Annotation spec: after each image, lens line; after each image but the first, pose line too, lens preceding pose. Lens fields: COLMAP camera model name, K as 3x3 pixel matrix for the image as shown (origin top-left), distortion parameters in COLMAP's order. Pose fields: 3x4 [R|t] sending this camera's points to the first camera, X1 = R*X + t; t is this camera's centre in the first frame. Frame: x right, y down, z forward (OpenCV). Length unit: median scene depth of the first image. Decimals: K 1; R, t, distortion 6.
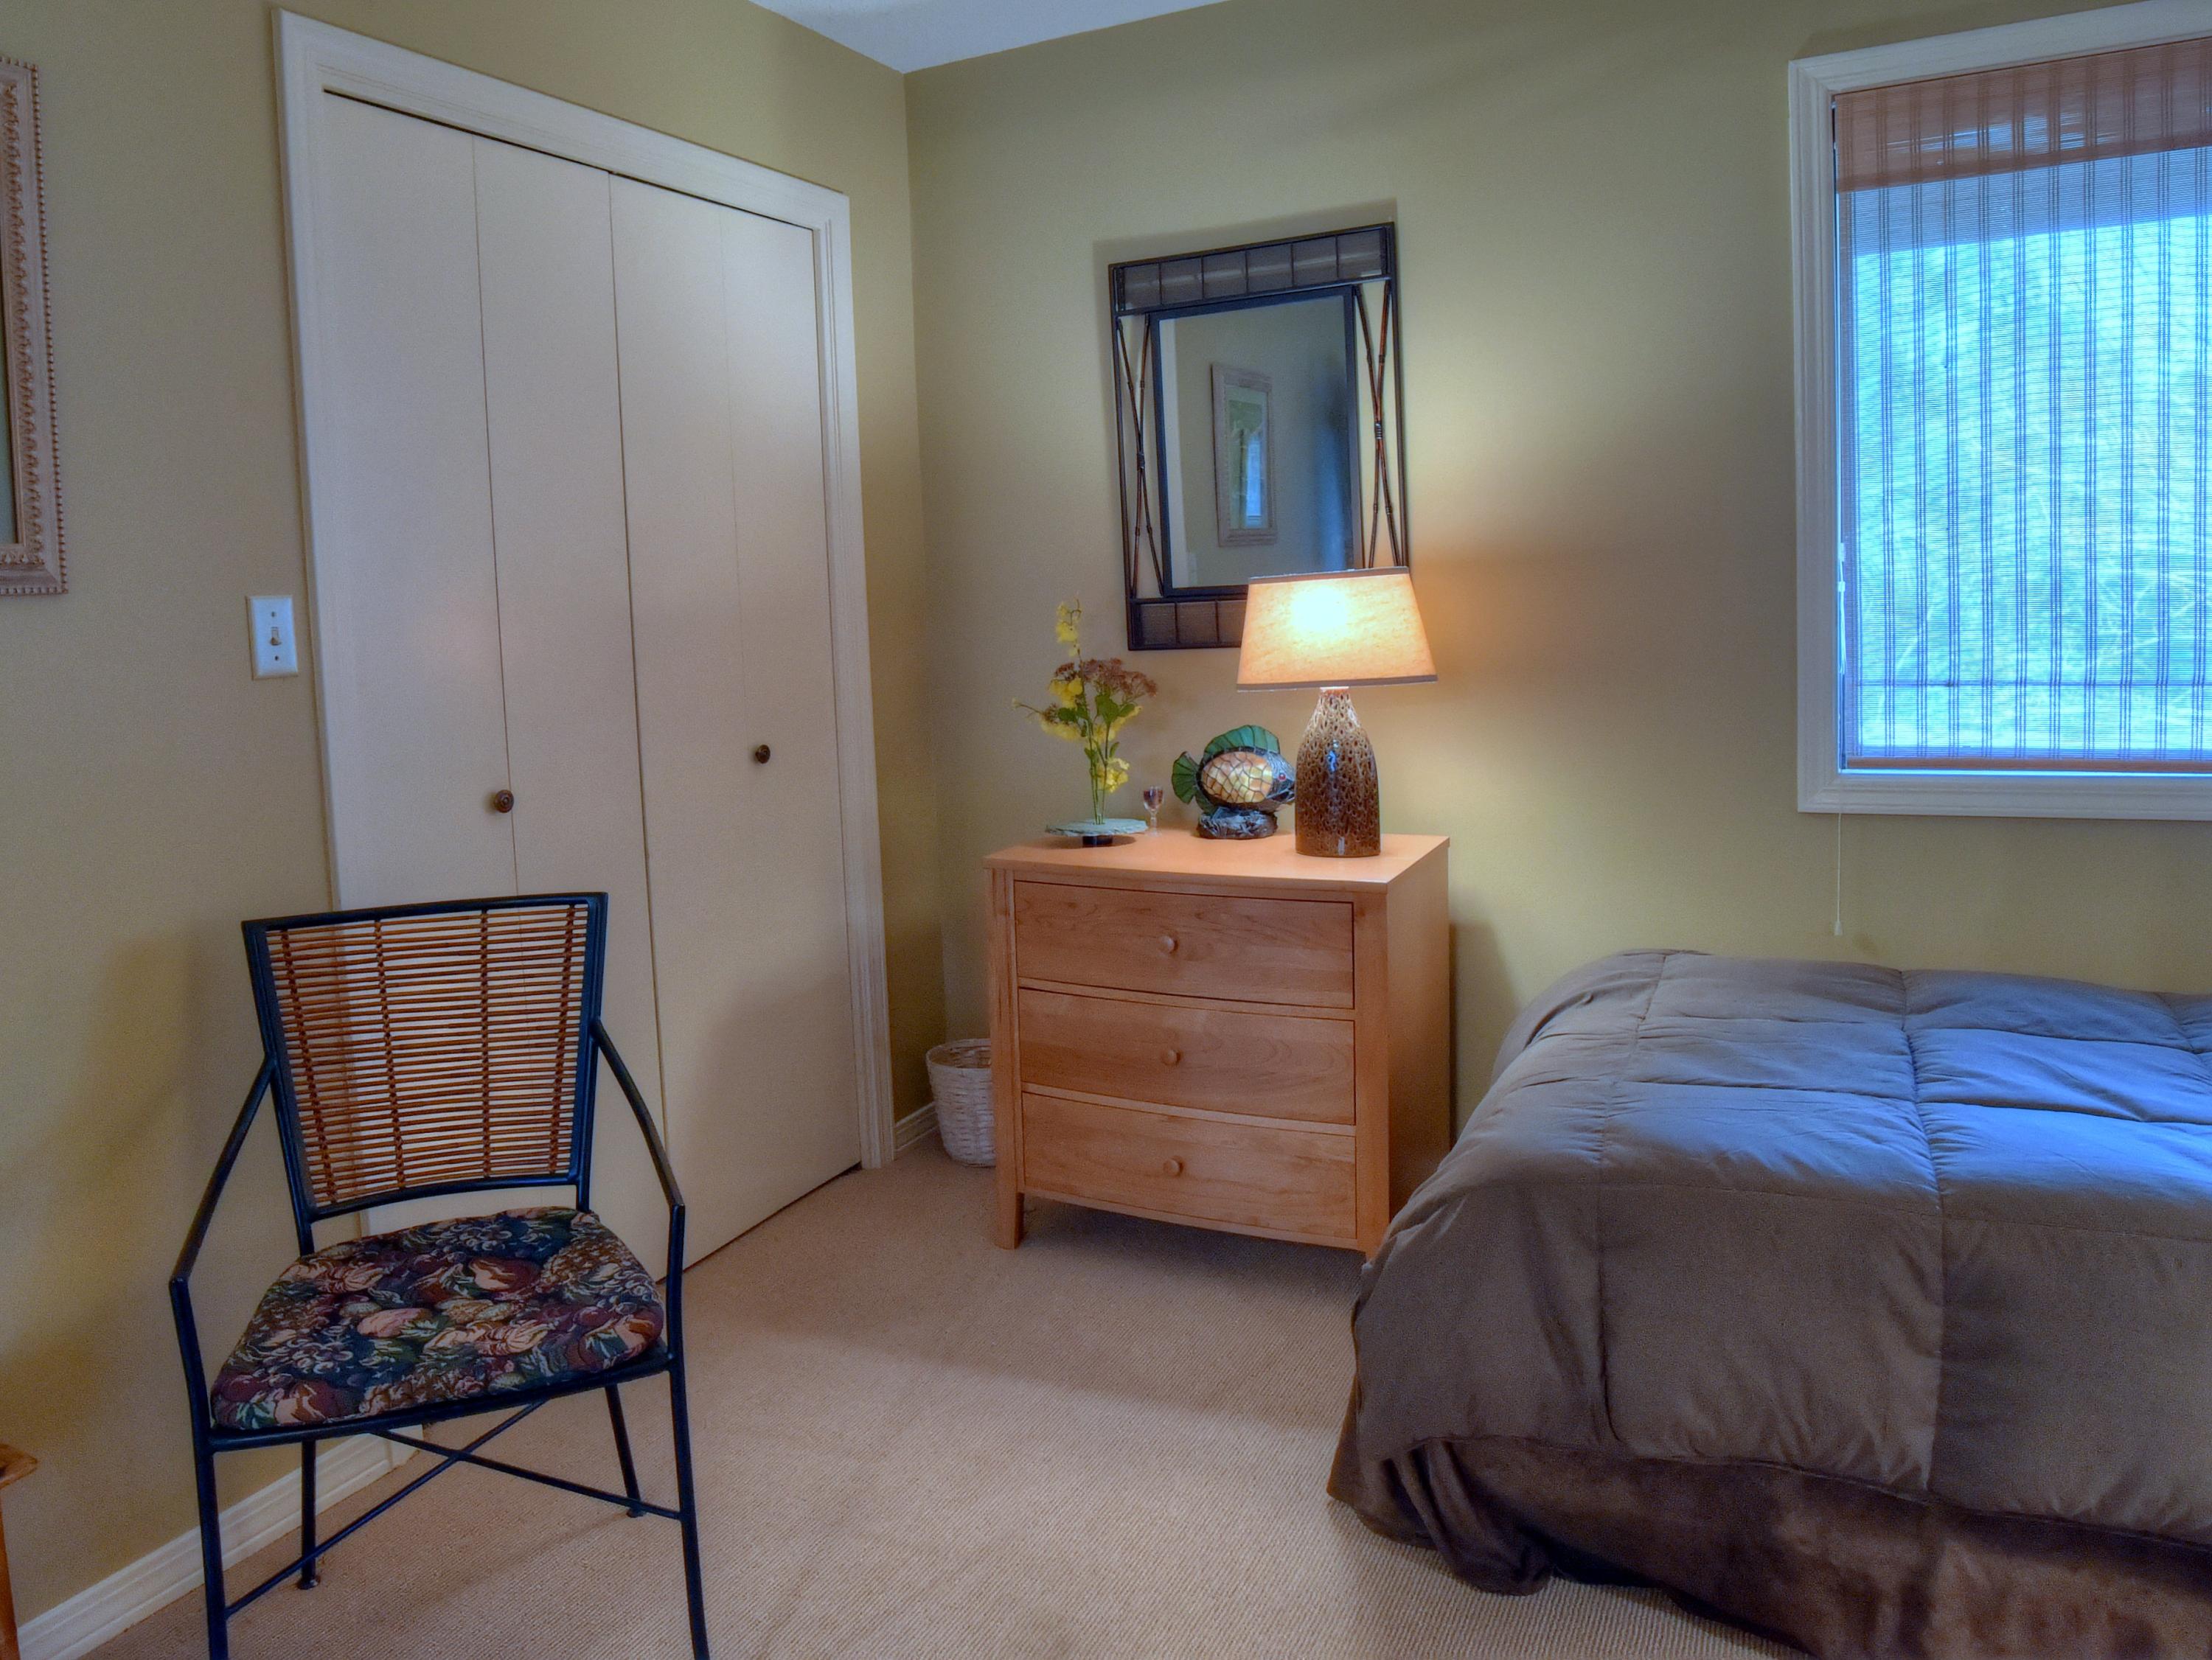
lens RADIAL K [[1536.7, 0, 1161.6], [0, 1536.7, 728.9], [0, 0, 1]] dist [-0.068540, 0.018882]
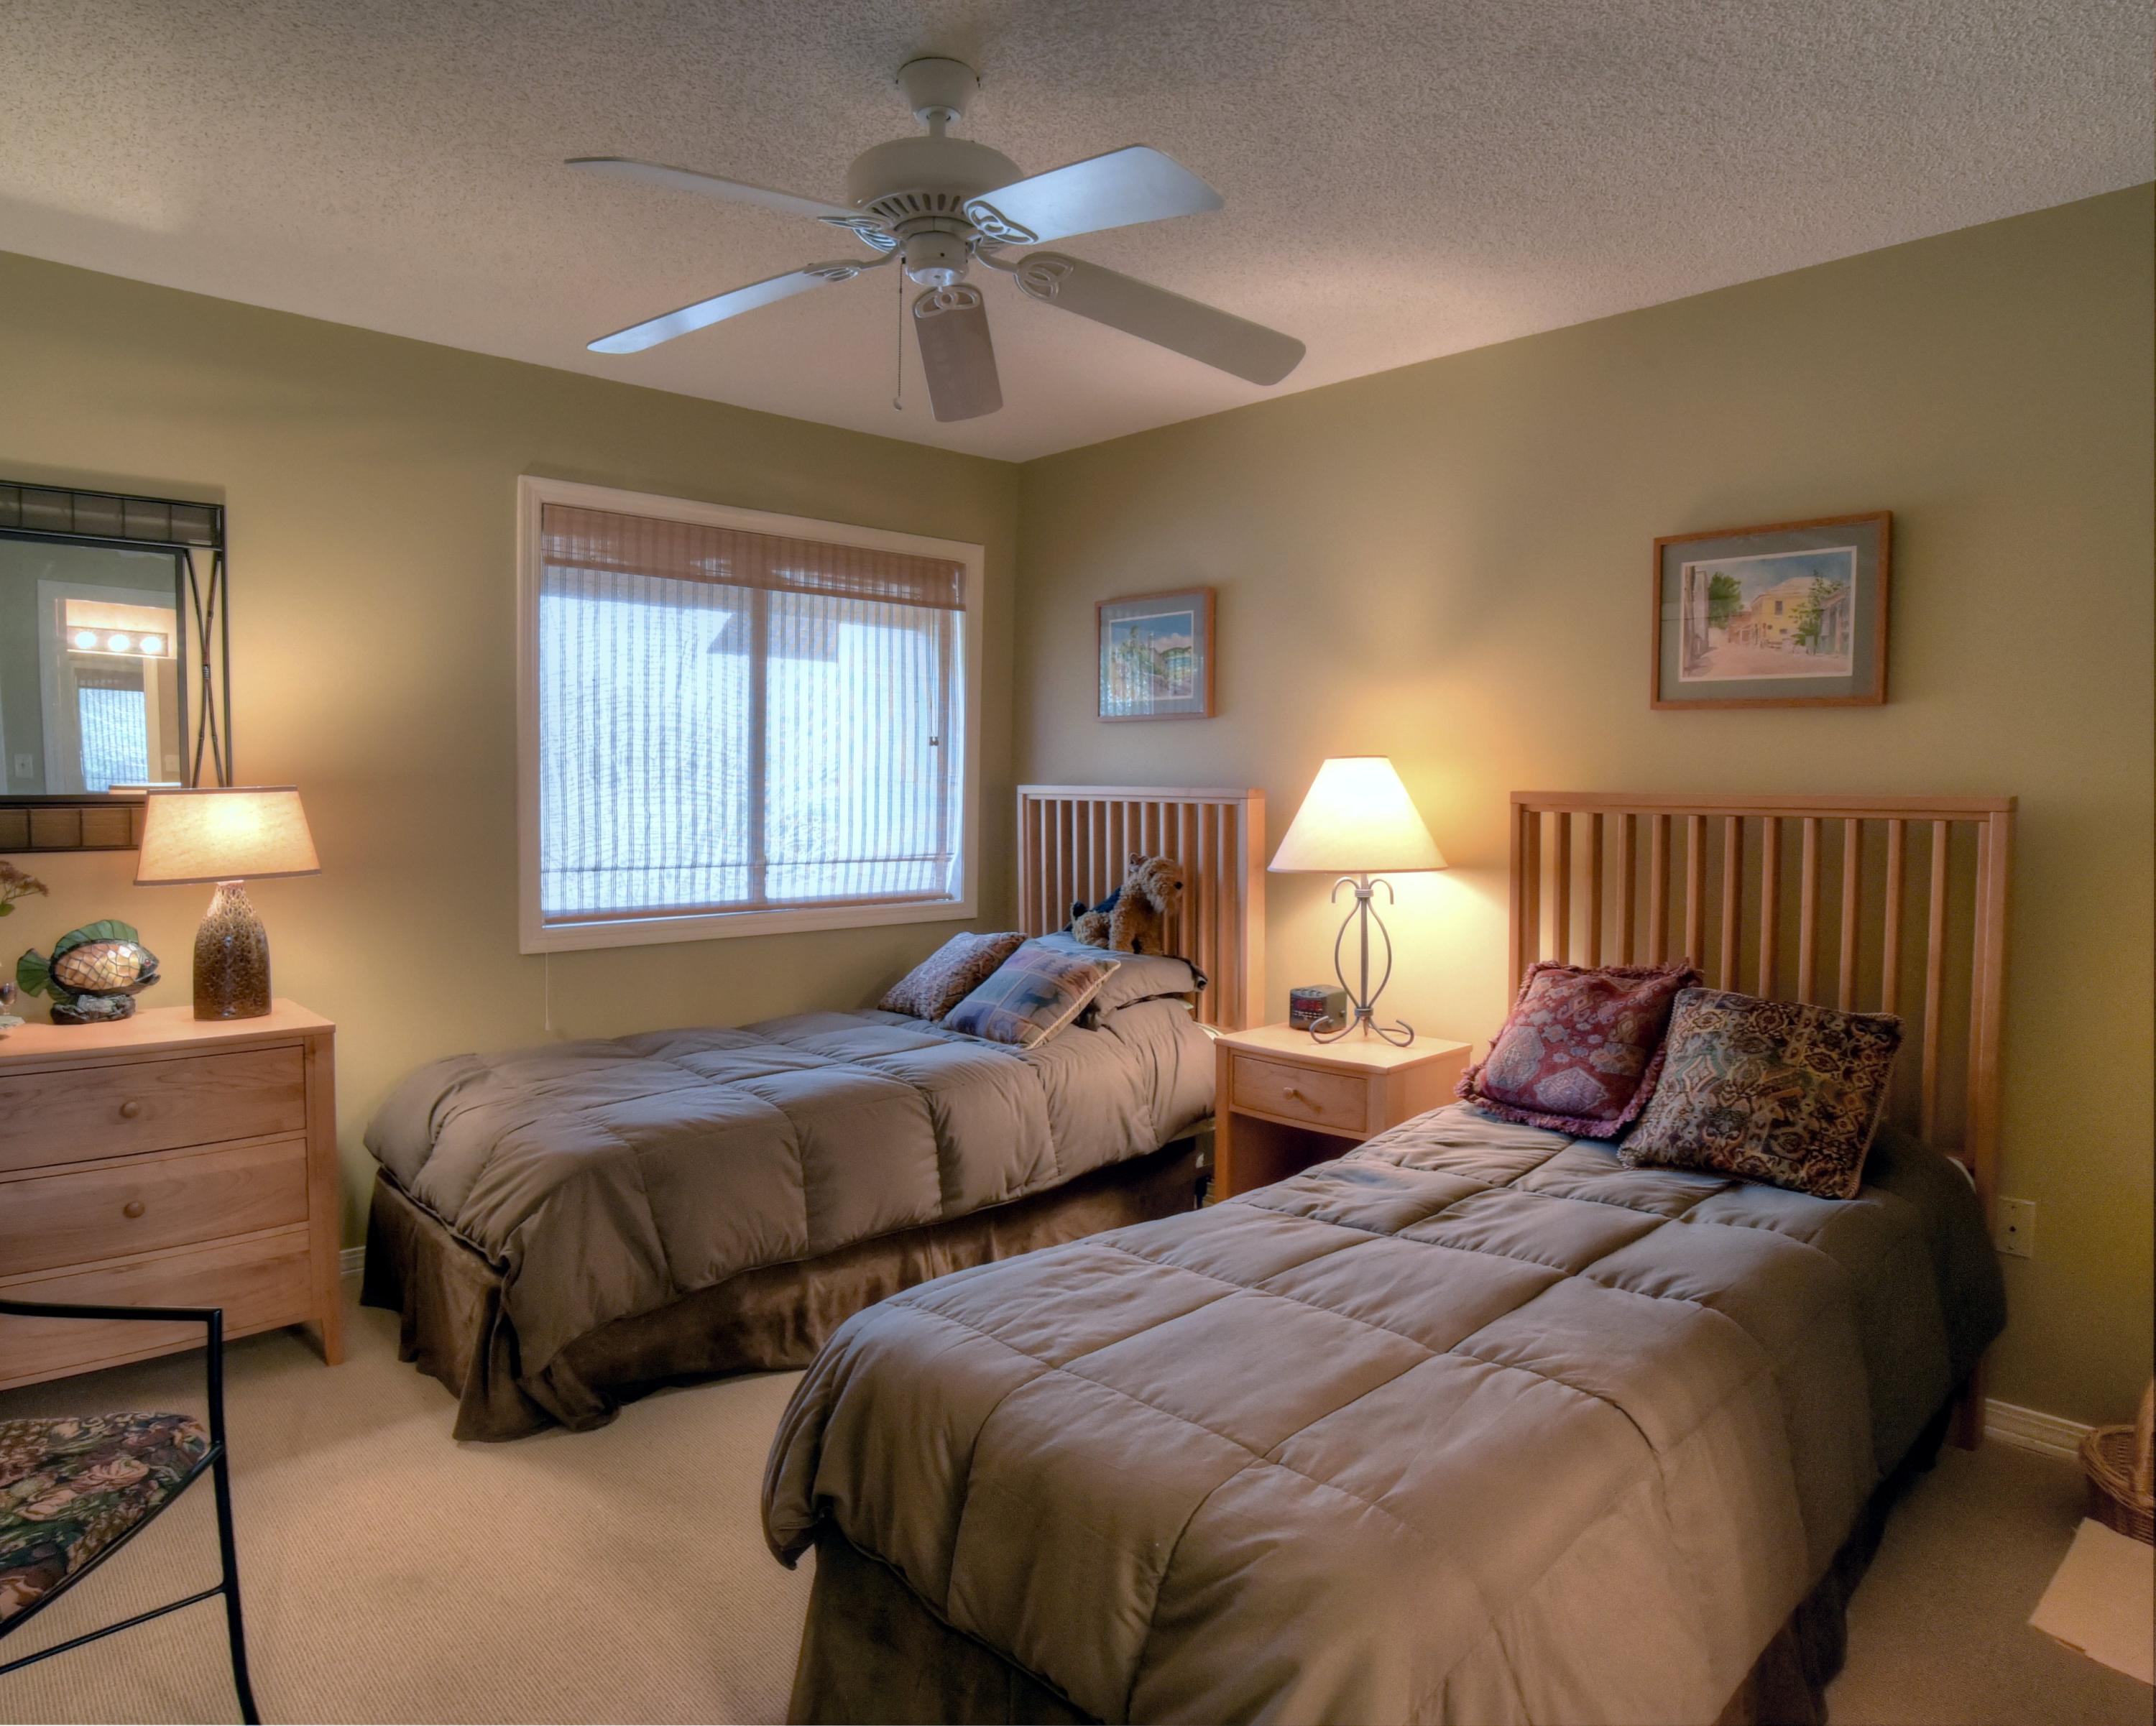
lens RADIAL K [[1315.6, 0, 1078.0], [0, 1315.6, 863.0], [0, 0, 1]] dist [-0.050732, 0.000766]
pose [[0.325050, -0.009008, 0.945654, -0.720202], [0.064485, 0.997838, -0.012660, 0.016593], [-0.943496, 0.065096, 0.324928, 0.019706]]
